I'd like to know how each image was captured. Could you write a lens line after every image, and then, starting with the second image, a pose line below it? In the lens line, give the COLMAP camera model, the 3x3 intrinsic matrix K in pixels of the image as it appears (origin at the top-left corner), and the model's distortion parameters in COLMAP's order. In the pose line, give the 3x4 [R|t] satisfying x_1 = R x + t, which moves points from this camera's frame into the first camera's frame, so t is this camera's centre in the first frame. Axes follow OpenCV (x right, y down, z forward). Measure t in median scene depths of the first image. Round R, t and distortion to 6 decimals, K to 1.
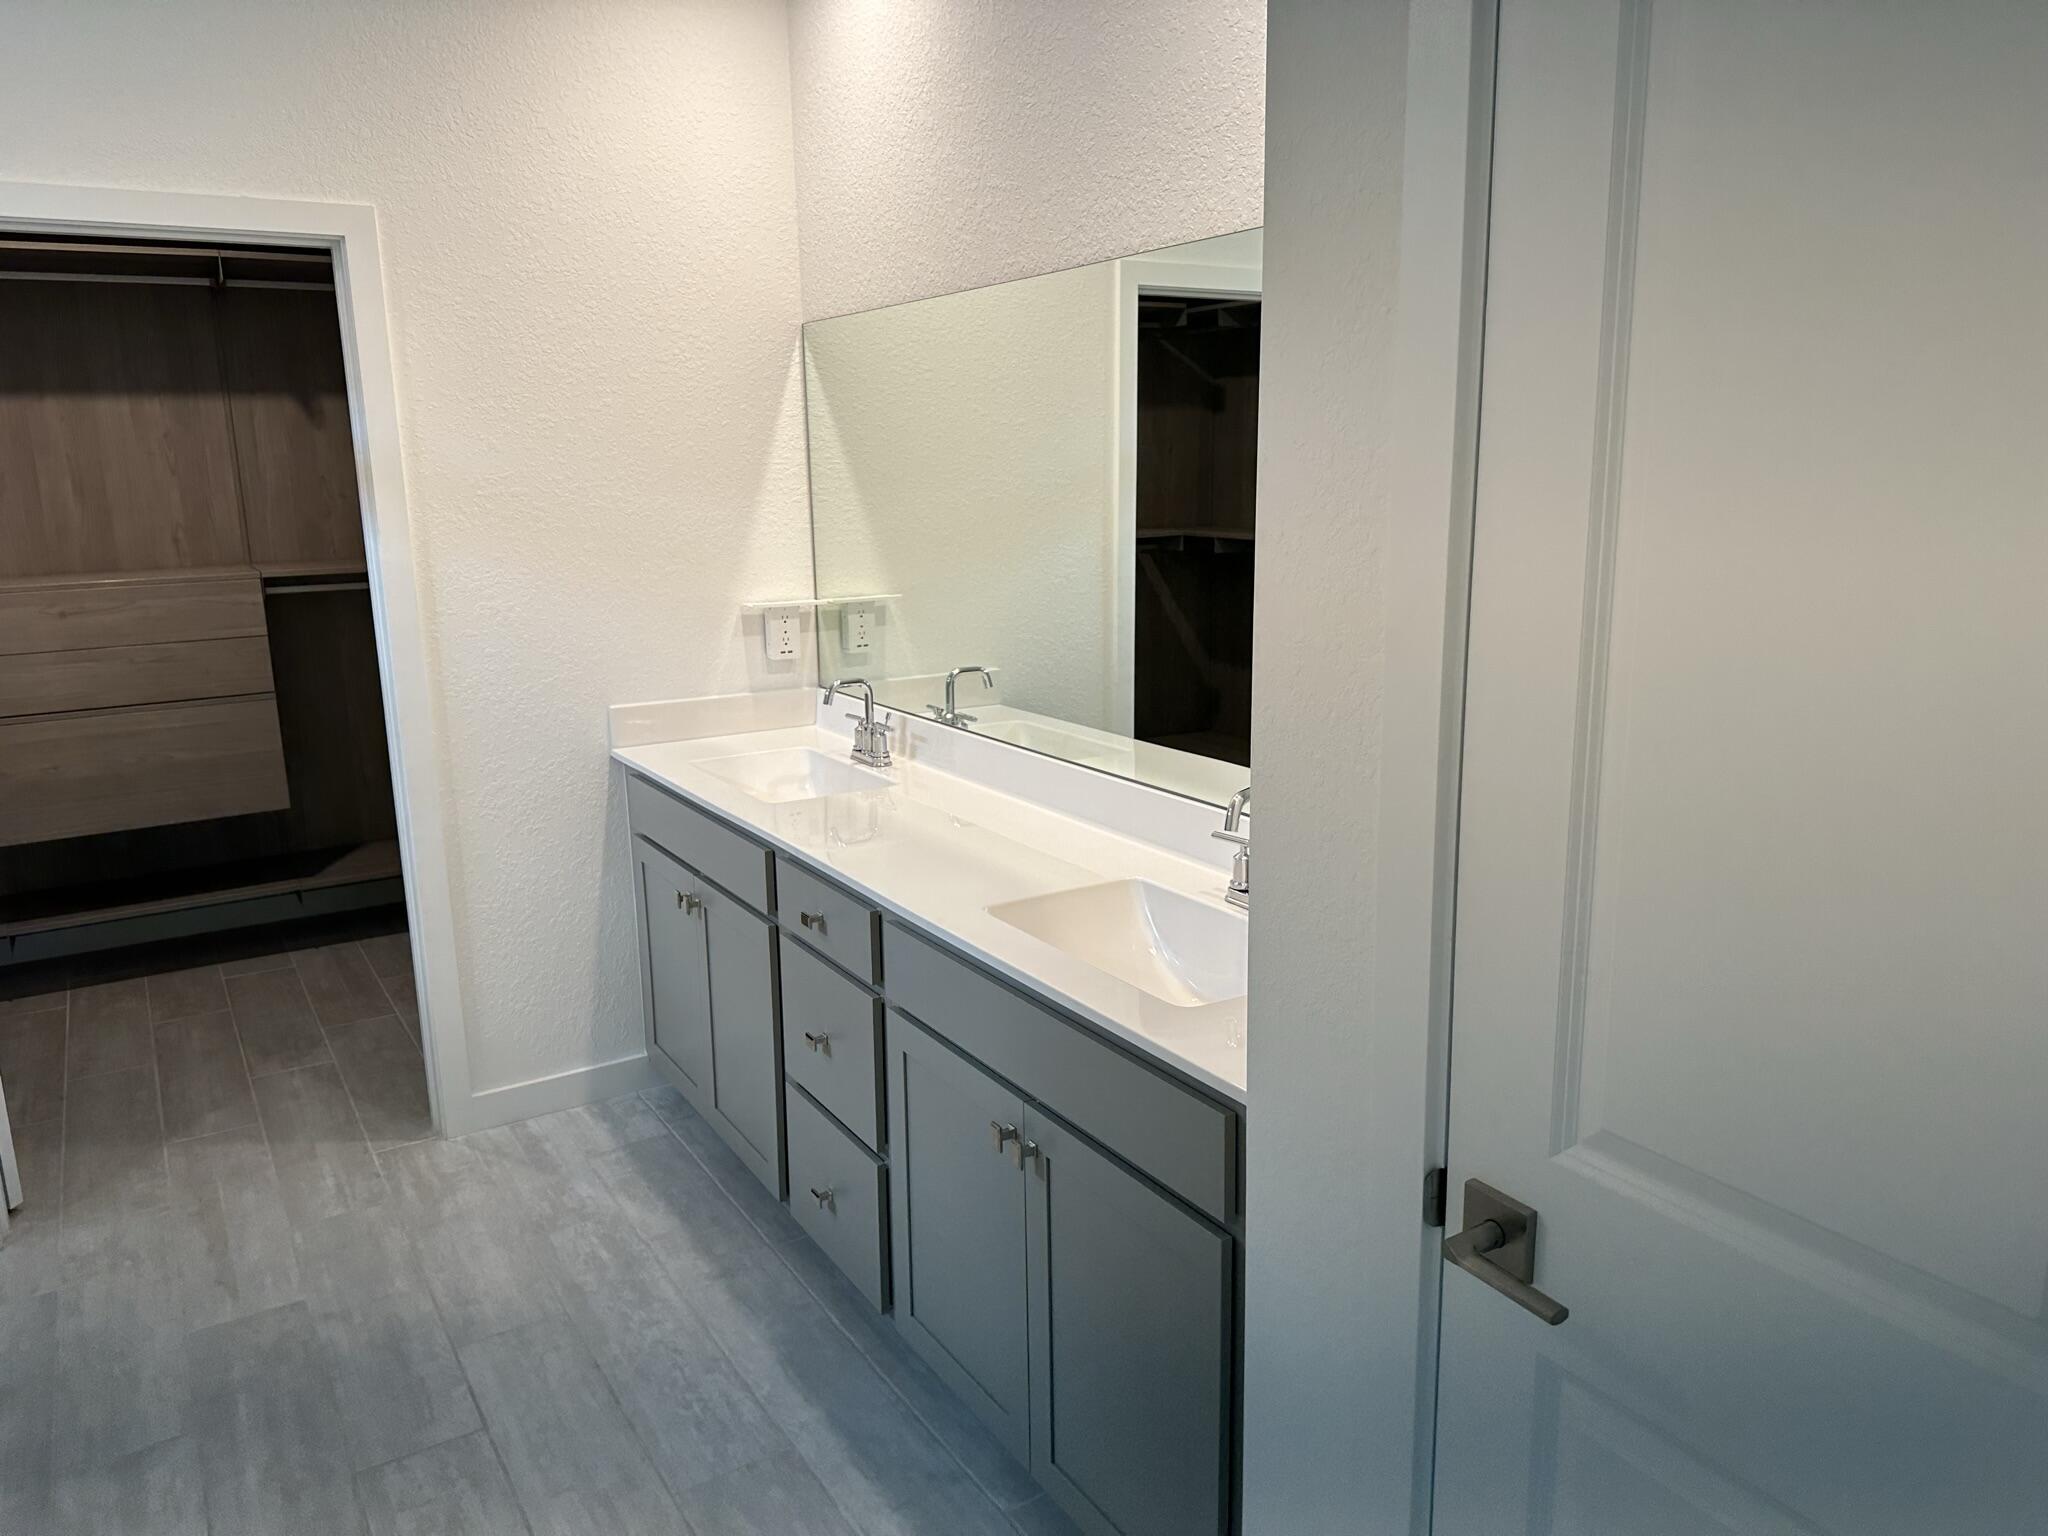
lens RADIAL K [[1427.0, 0, 1021.2], [0, 1427.0, 764.6], [0, 0, 1]] dist [0.081255, -0.102238]
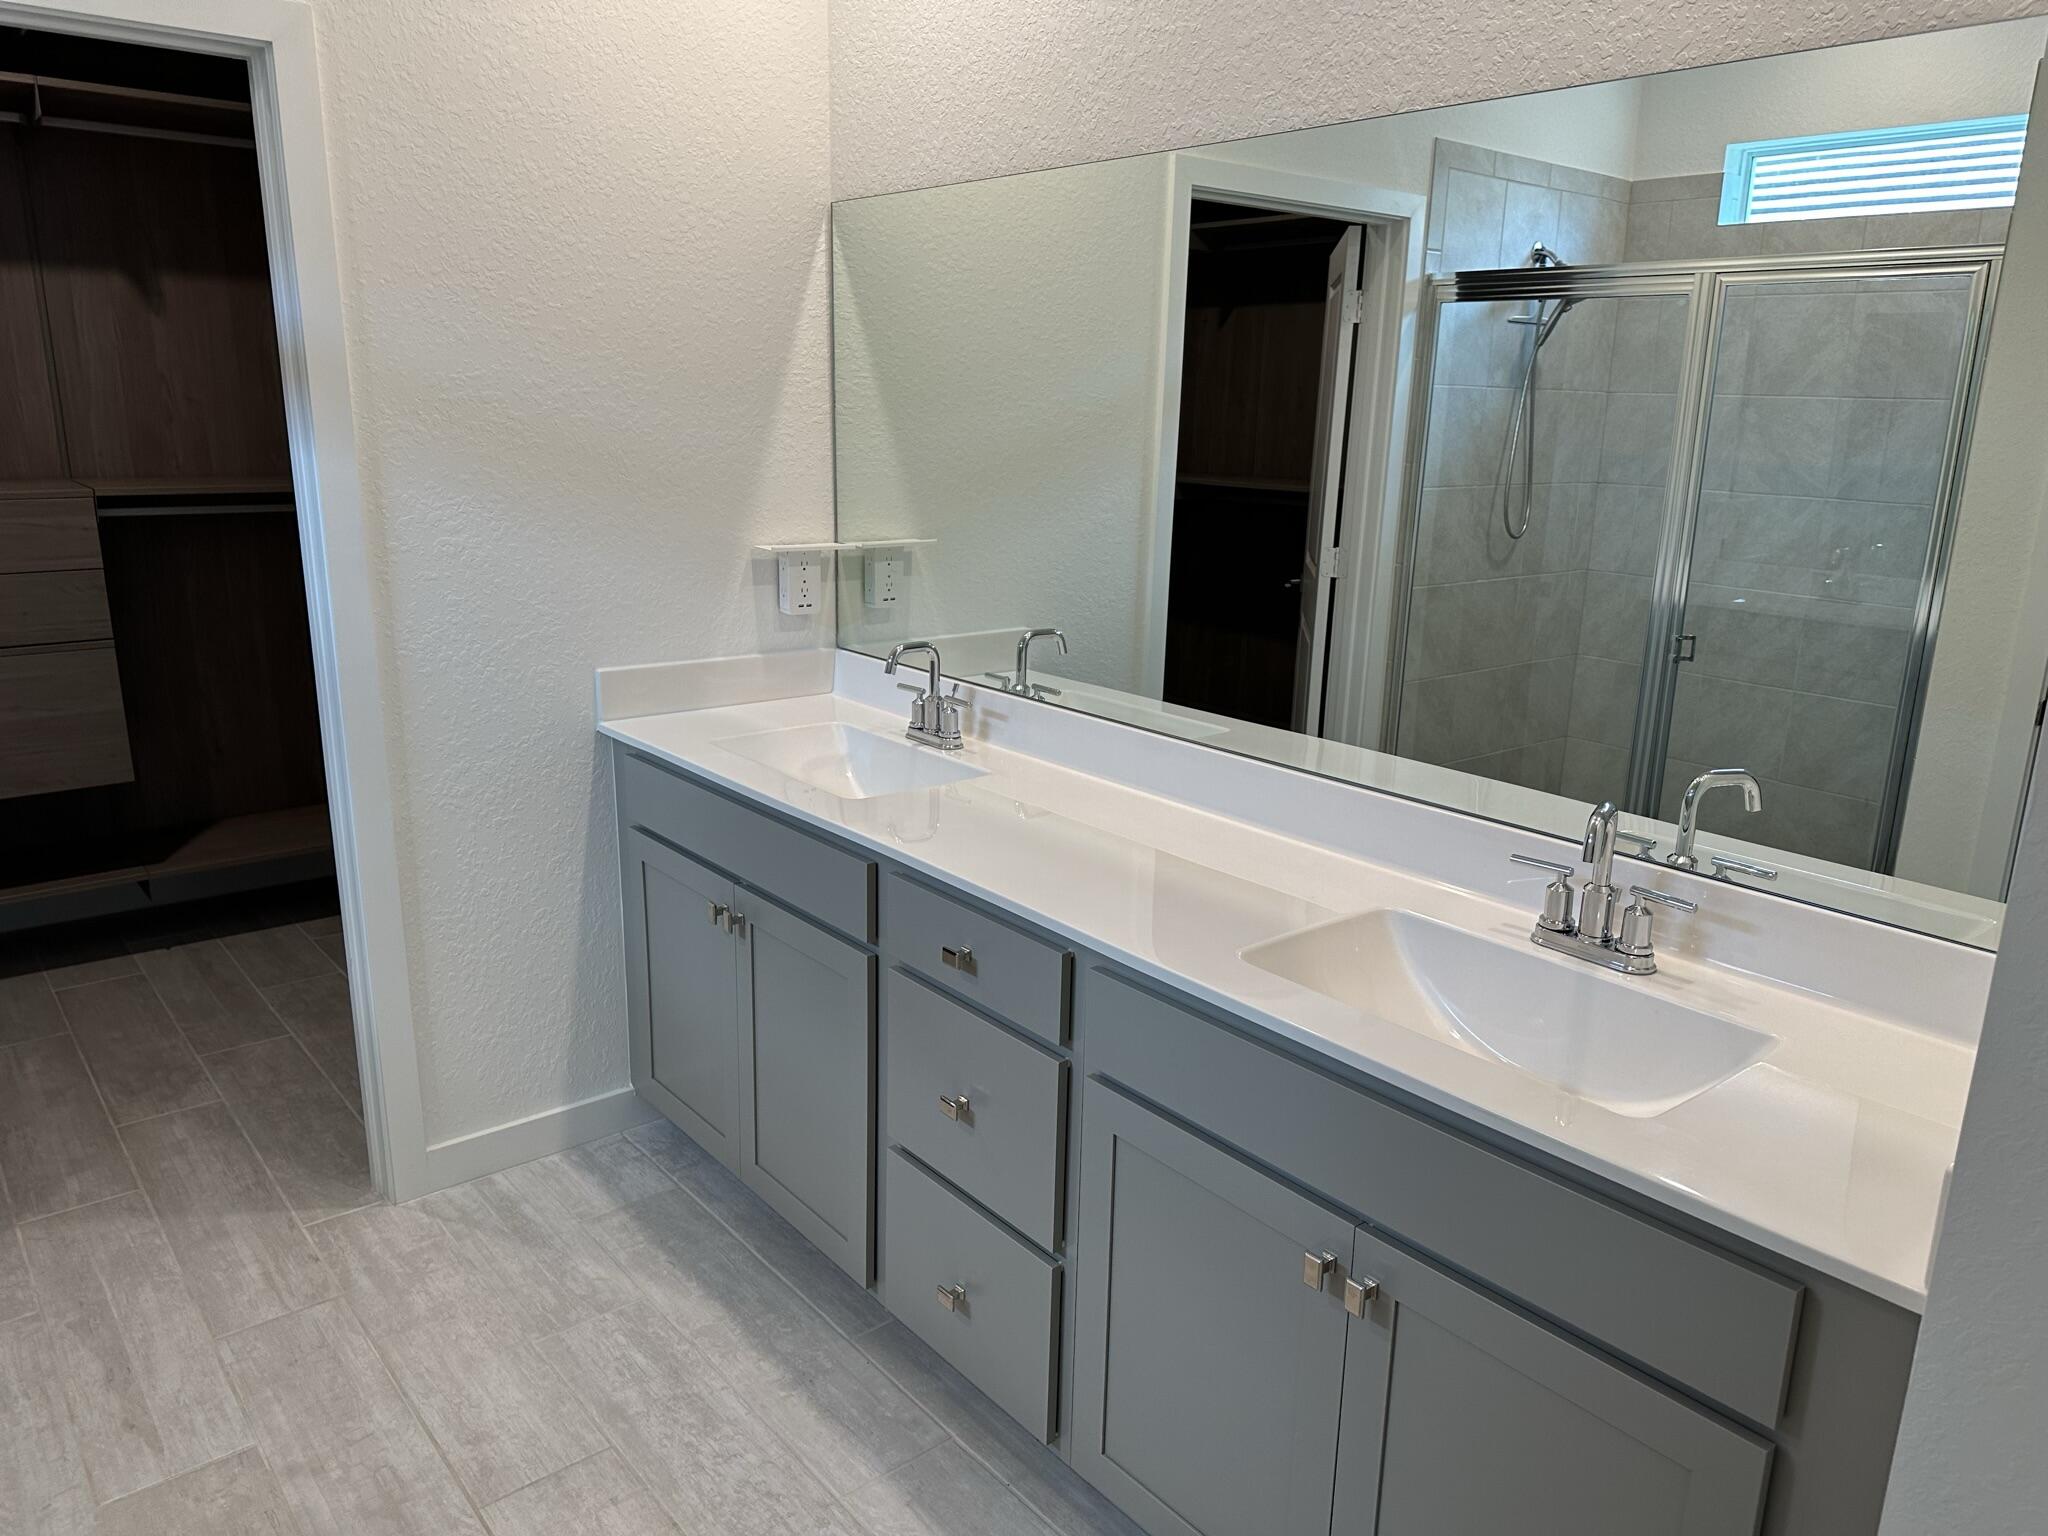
lens RADIAL K [[1438.2, 0, 1040.0], [0, 1438.2, 782.0], [0, 0, 1]] dist [0.062635, -0.062385]
pose [[0.990525, 0.001815, 0.137324, -0.148028], [-0.008555, 0.998786, 0.048506, -0.018657], [-0.137069, -0.049221, 0.989338, 0.152358]]
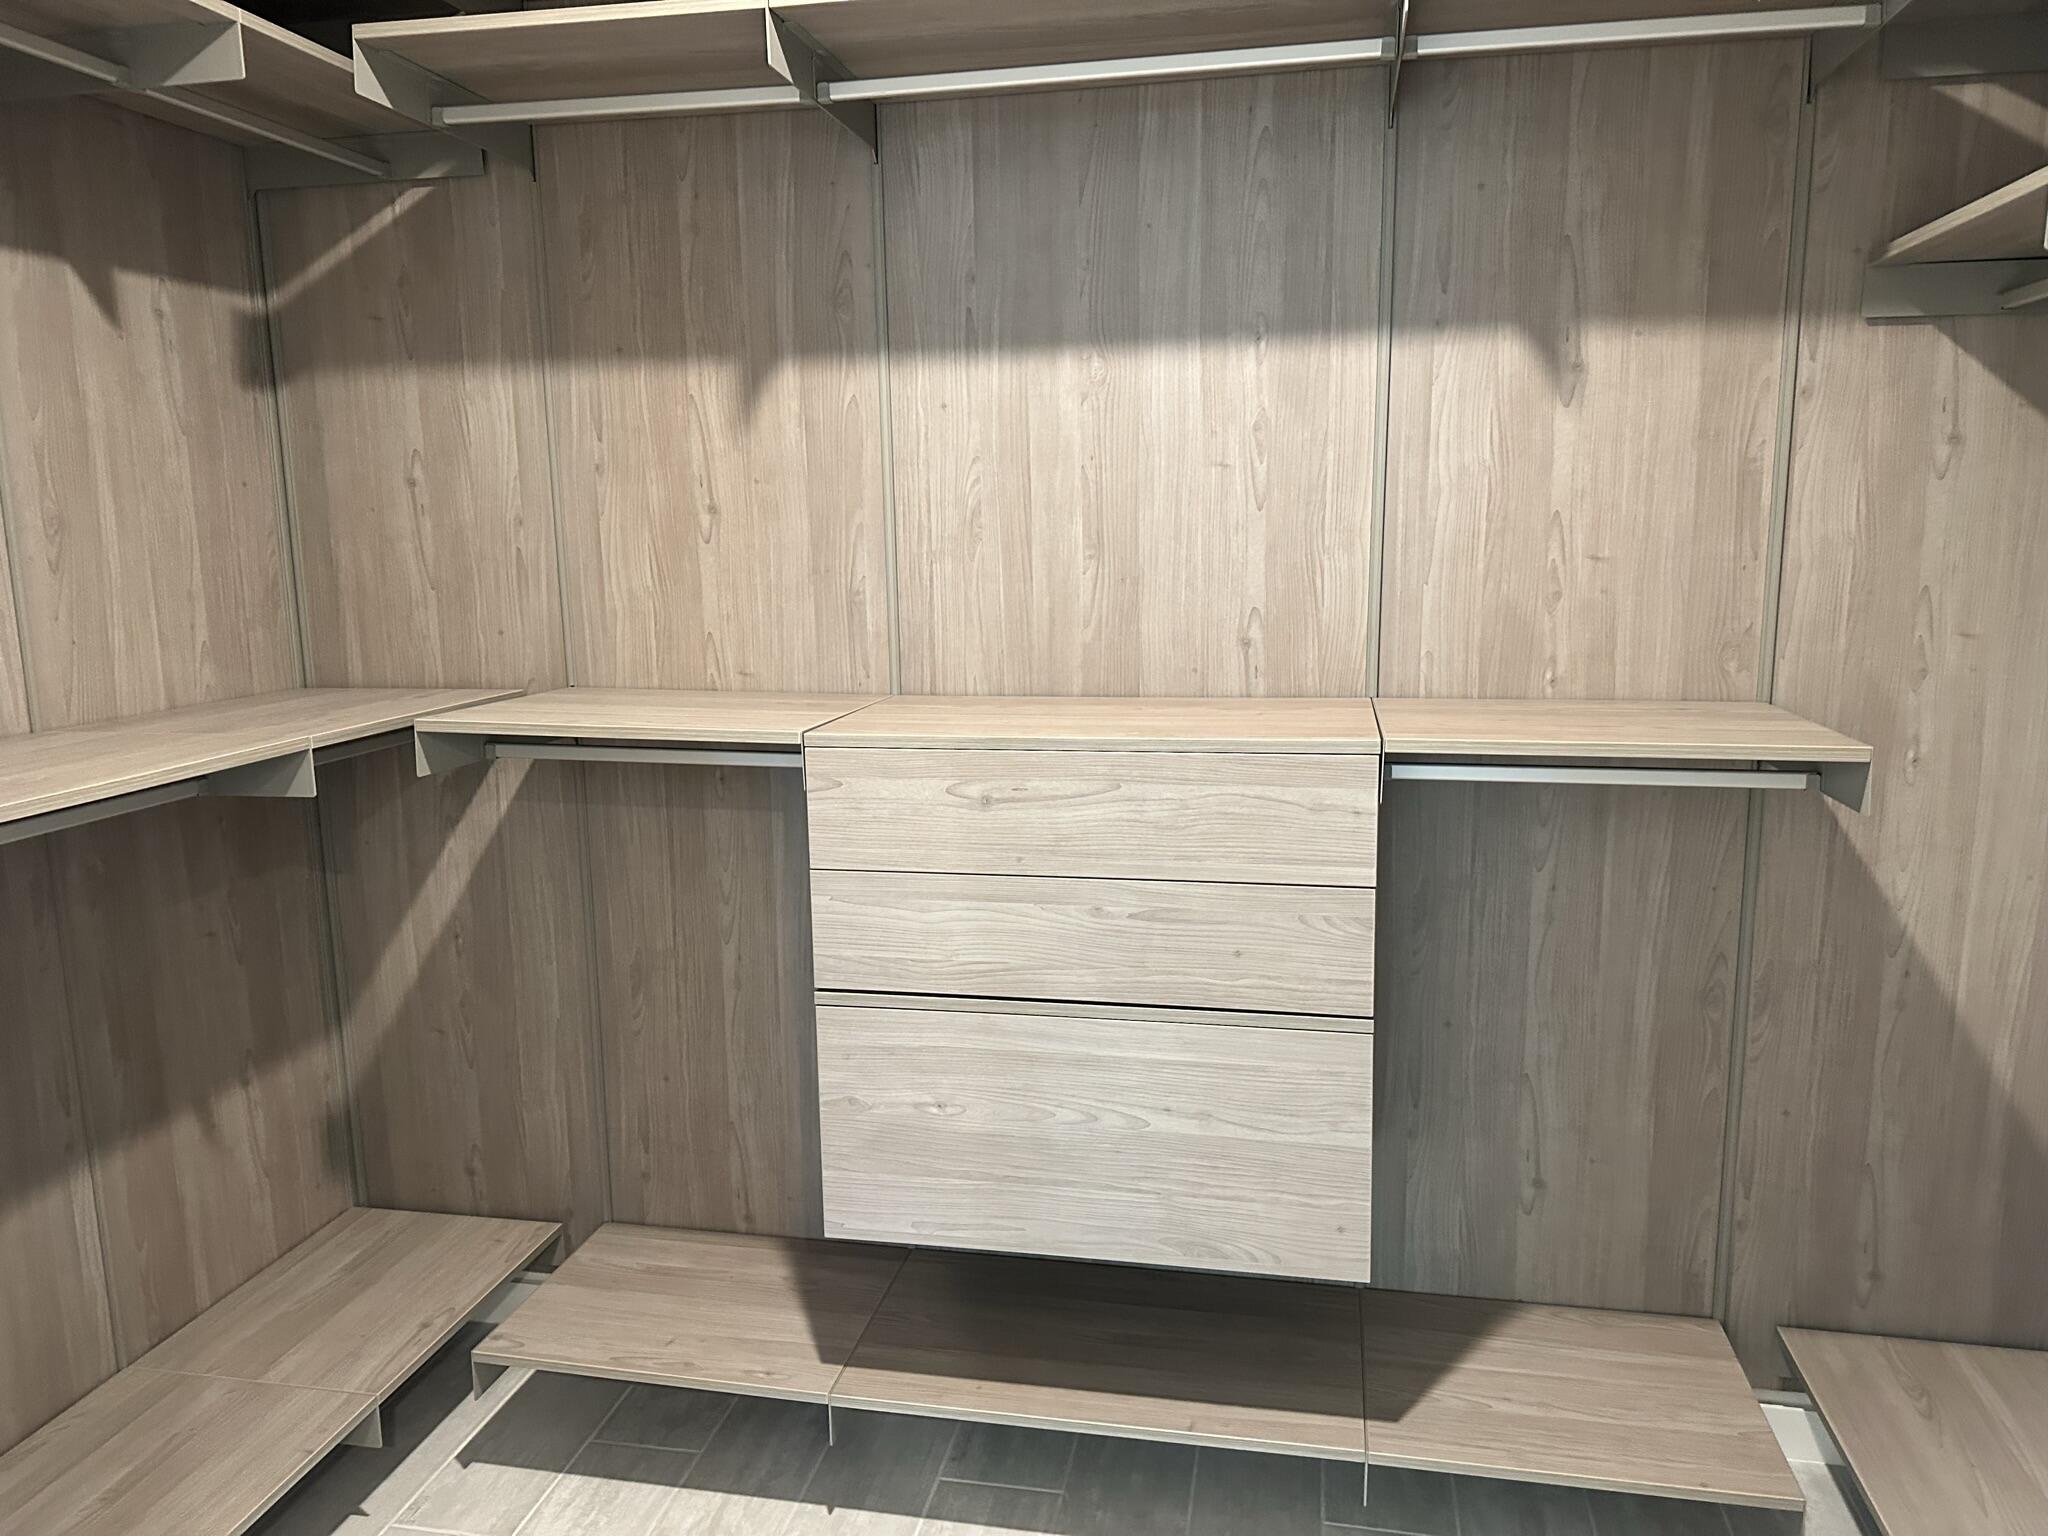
lens RADIAL K [[1427.0, 0, 1021.2], [0, 1427.0, 764.6], [0, 0, 1]] dist [0.081255, -0.102238]
pose [[0.720980, 0.121584, -0.682207, -0.405708], [-0.143340, 0.989362, 0.024839, -0.153302], [0.677969, 0.079879, 0.730737, 0.800756]]
